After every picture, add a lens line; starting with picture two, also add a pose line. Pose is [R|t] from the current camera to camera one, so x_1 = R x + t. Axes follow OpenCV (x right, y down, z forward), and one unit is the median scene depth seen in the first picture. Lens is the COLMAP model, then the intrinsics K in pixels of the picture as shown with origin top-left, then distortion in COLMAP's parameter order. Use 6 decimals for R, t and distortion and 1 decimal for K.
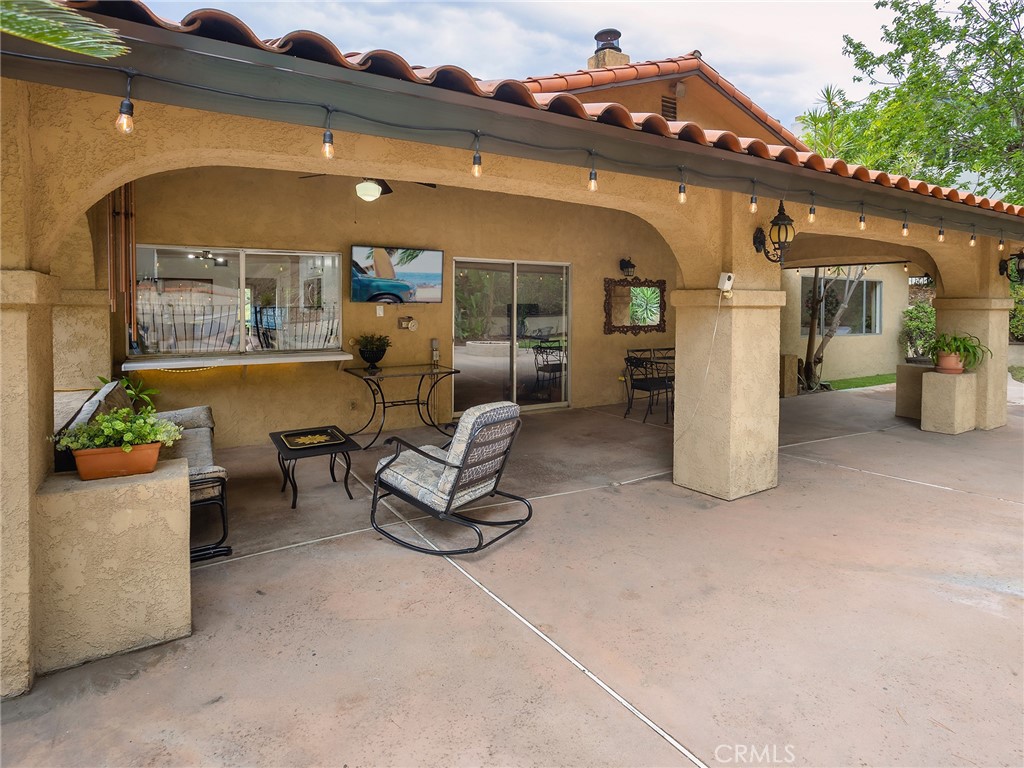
lens RADIAL K [[484.5, 0, 516.0], [0, 484.5, 379.2], [0, 0, 1]] dist [-0.049487, 0.030161]
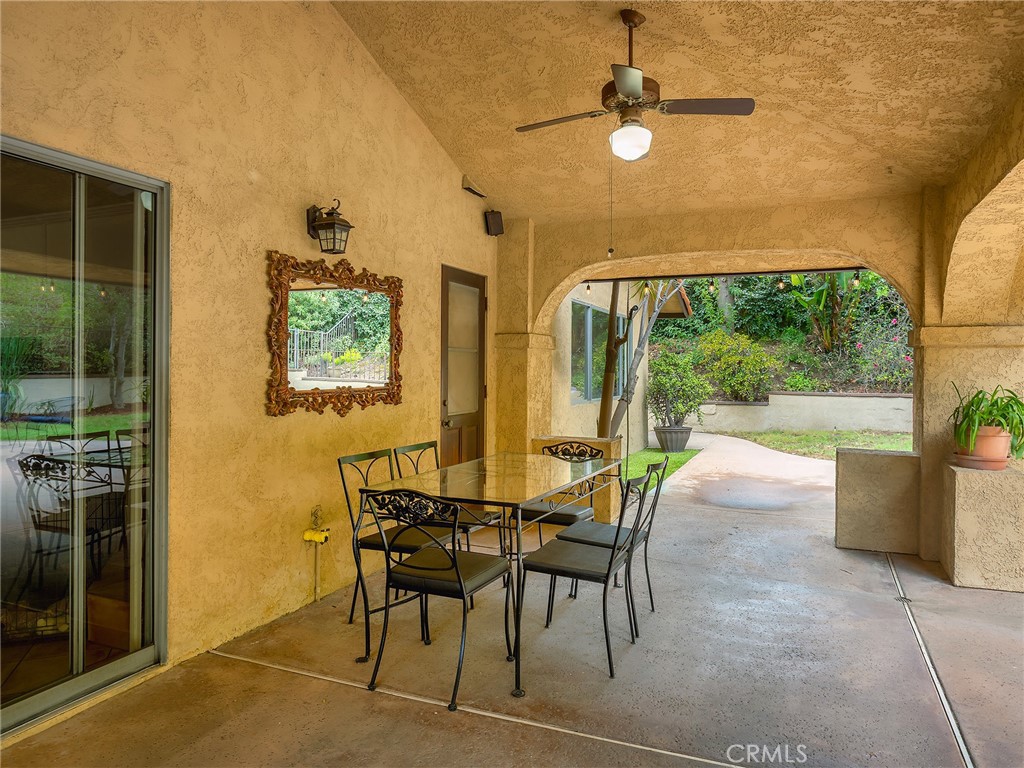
lens RADIAL K [[654.3, 0, 460.3], [0, 654.3, 368.1], [0, 0, 1]] dist [-0.006540, 0.000428]
pose [[0.816847, 0.002869, 0.576847, 0.028918], [0.080306, 0.989685, -0.118640, -0.061613], [-0.571237, 0.143235, 0.808190, 0.554460]]
